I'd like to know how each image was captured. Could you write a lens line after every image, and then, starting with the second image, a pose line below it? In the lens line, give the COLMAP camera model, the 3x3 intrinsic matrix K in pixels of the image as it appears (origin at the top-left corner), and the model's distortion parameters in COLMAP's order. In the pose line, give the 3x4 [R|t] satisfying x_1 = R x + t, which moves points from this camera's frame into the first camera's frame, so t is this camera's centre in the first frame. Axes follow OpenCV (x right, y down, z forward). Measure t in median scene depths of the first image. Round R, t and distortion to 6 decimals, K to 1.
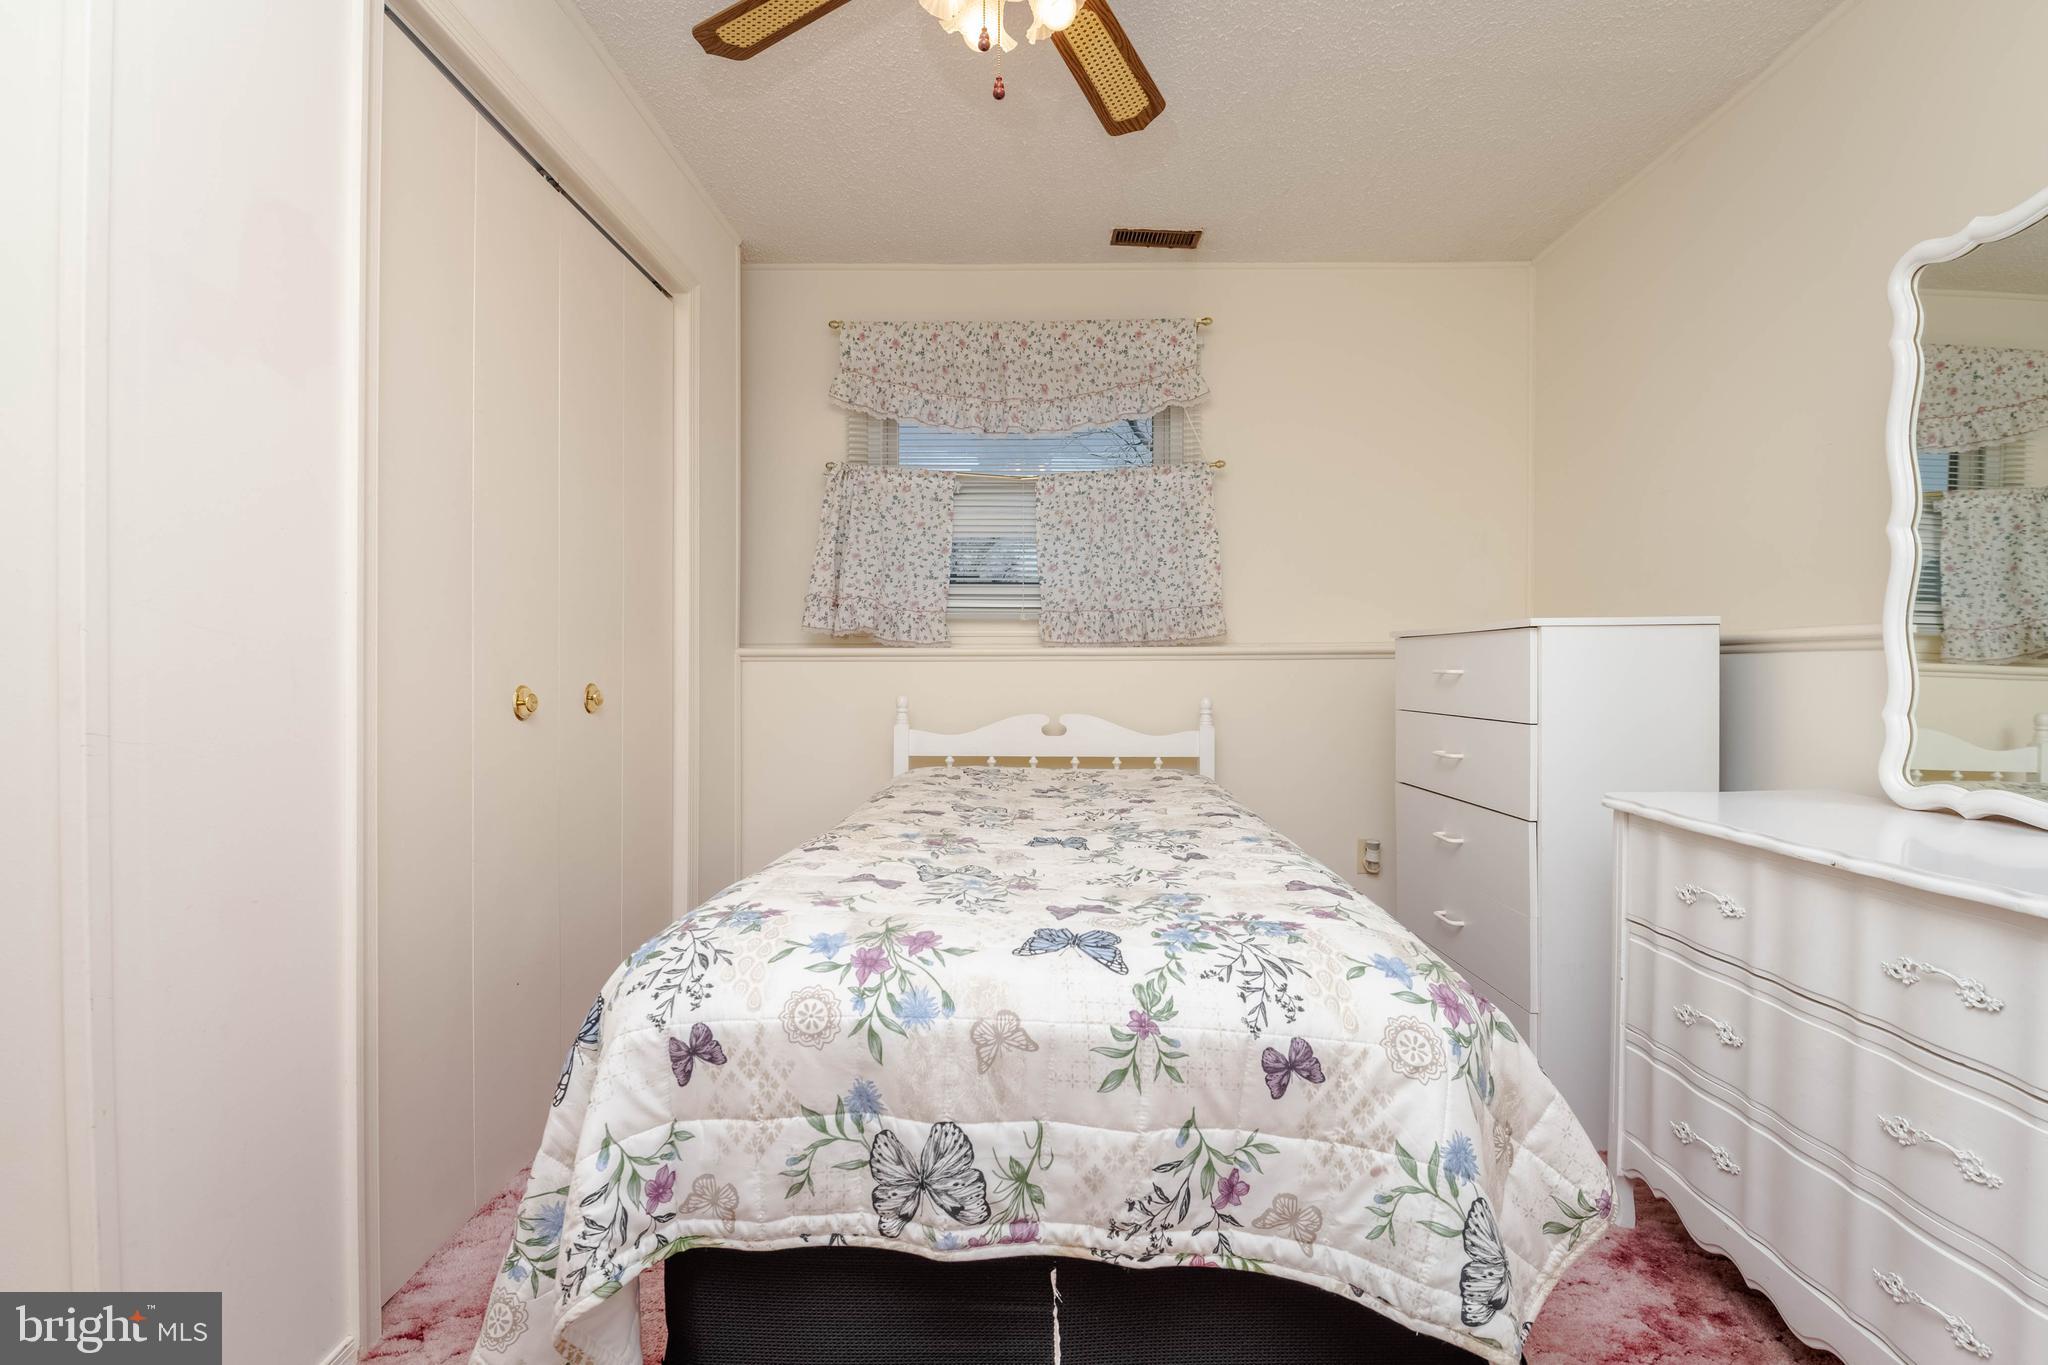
lens RADIAL K [[922.6, 0, 1021.3], [0, 922.6, 676.1], [0, 0, 1]] dist [-0.010075, -0.000674]
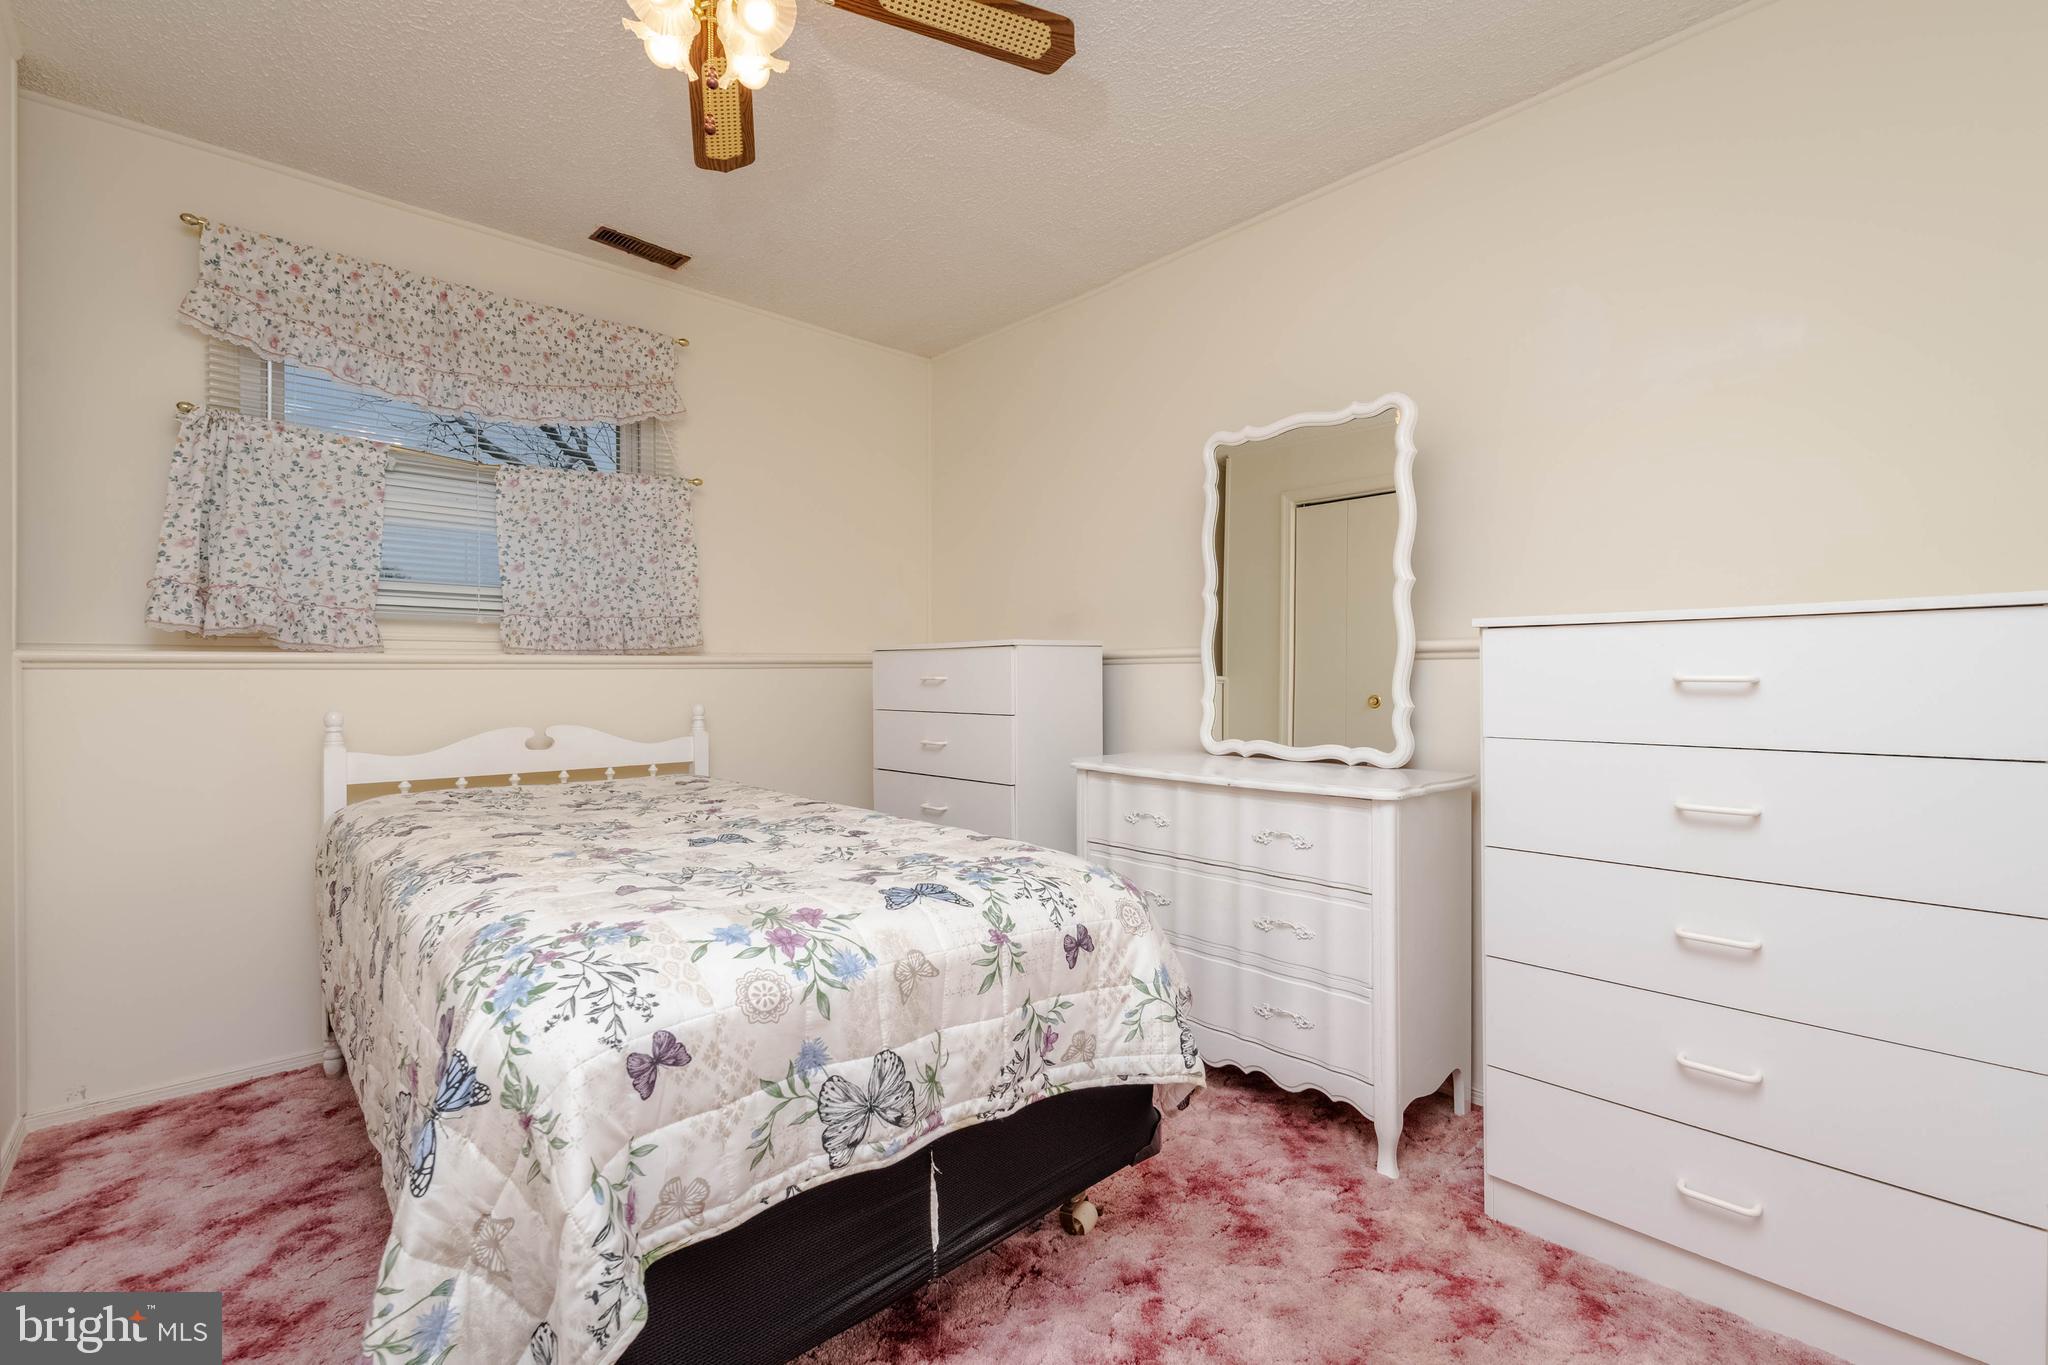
lens RADIAL K [[895.7, 0, 1024.0], [0, 895.7, 682.5], [0, 0, 1]] dist [0.012889, -0.009828]
pose [[0.720868, -0.008167, 0.693024, -0.471755], [0.009812, 0.999951, 0.001578, 0.000762], [-0.693003, 0.005662, 0.720913, 0.013198]]
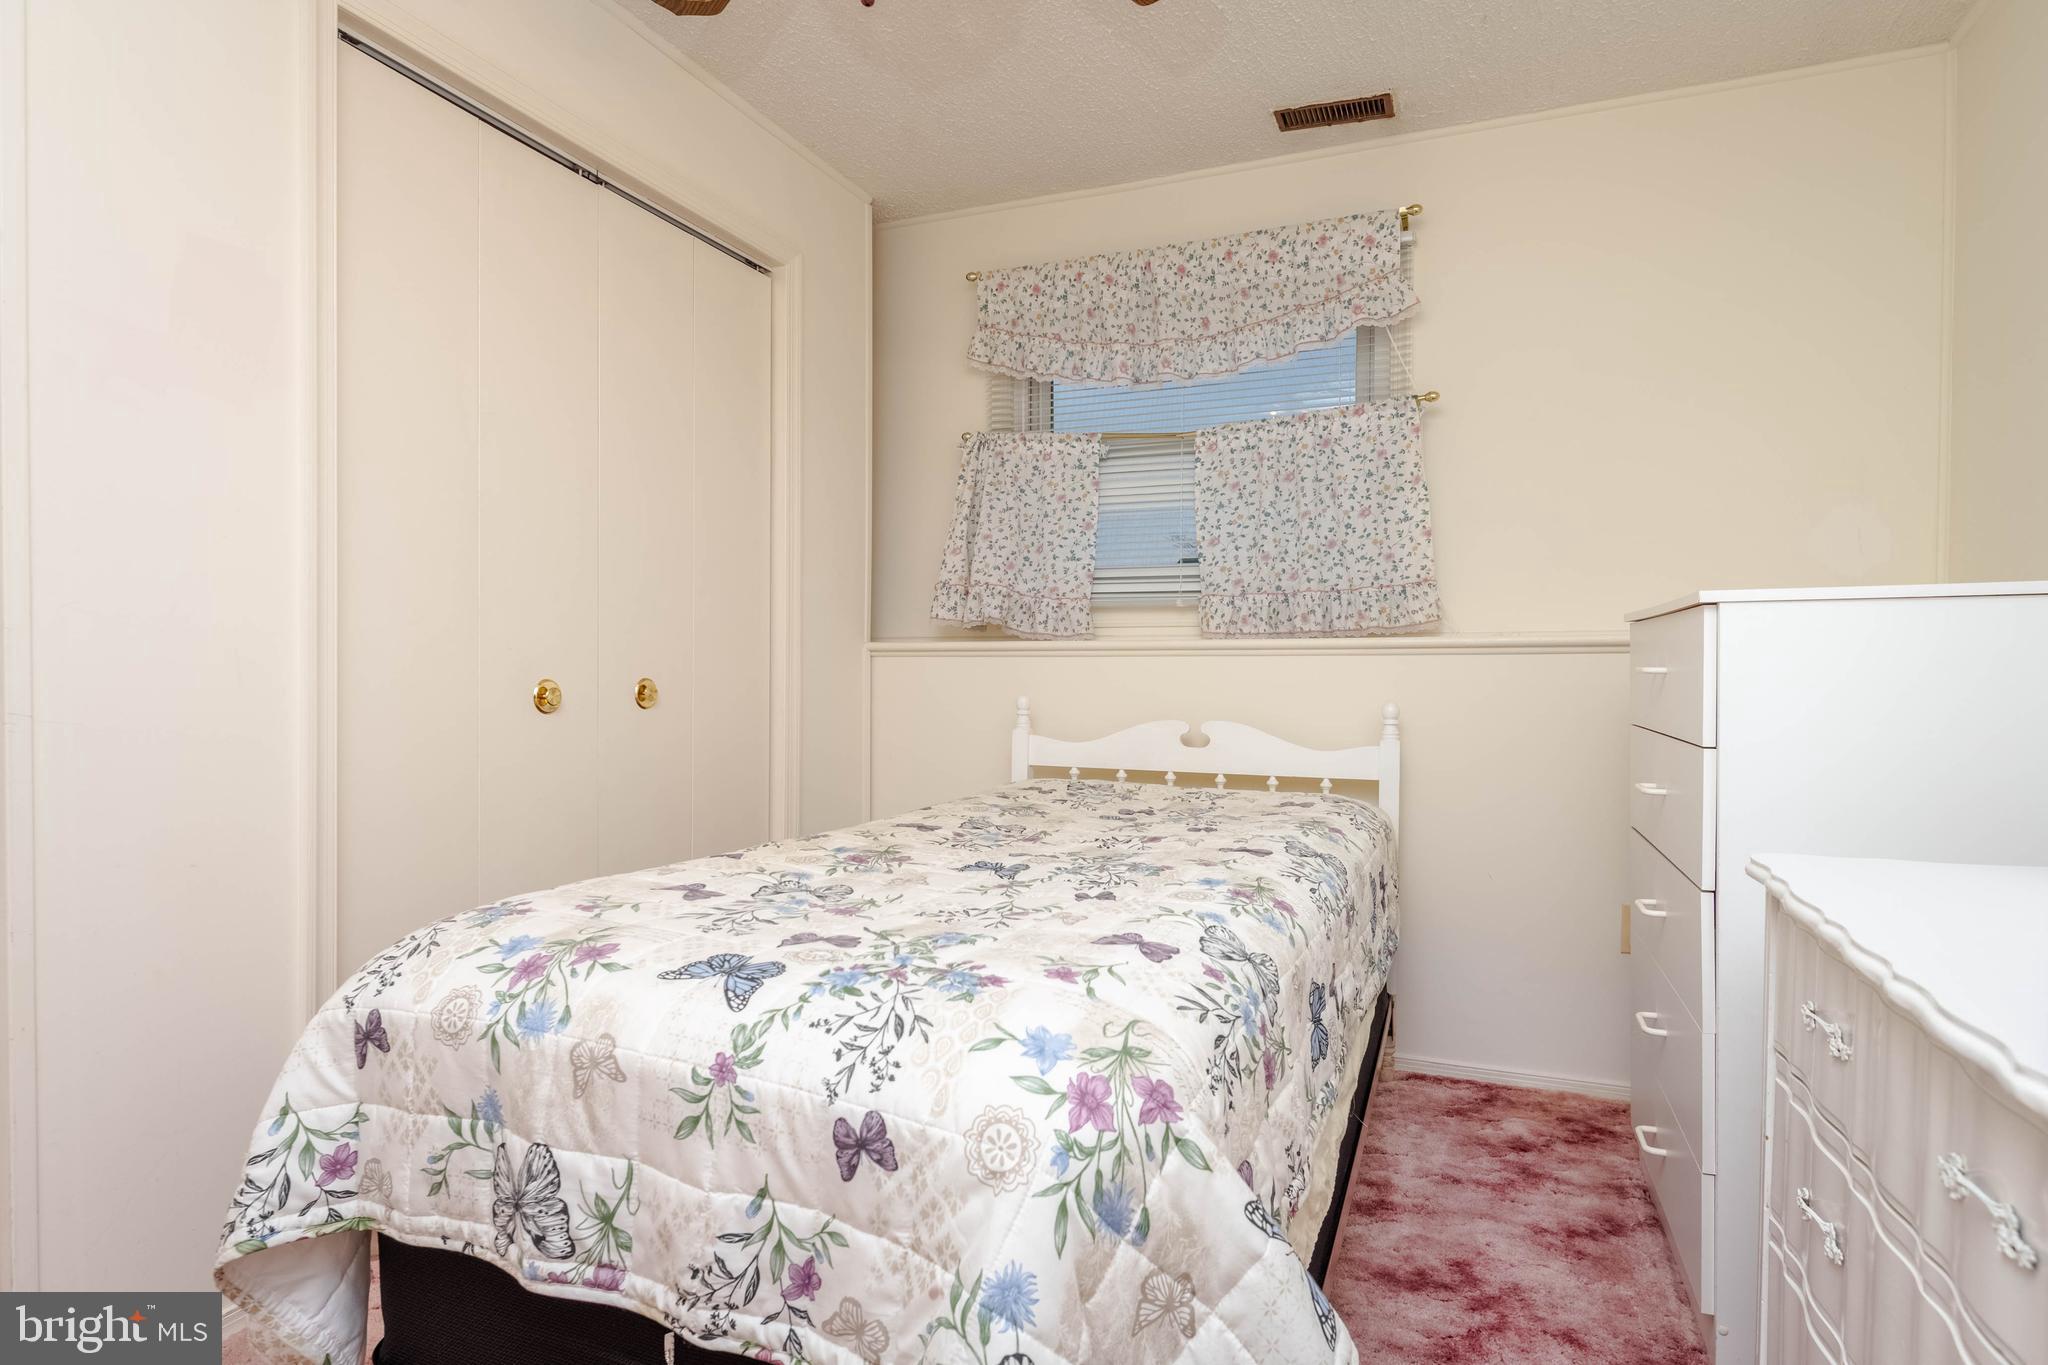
lens RADIAL K [[1084.0, 0, 1024.0], [0, 1084.0, 682.5], [0, 0, 1]] dist [0.001535, -0.001378]
pose [[0.930953, 0.008232, -0.365046, 0.481438], [-0.005933, 0.999955, 0.007418, 0.001789], [0.365090, -0.004740, 0.930960, 0.094314]]
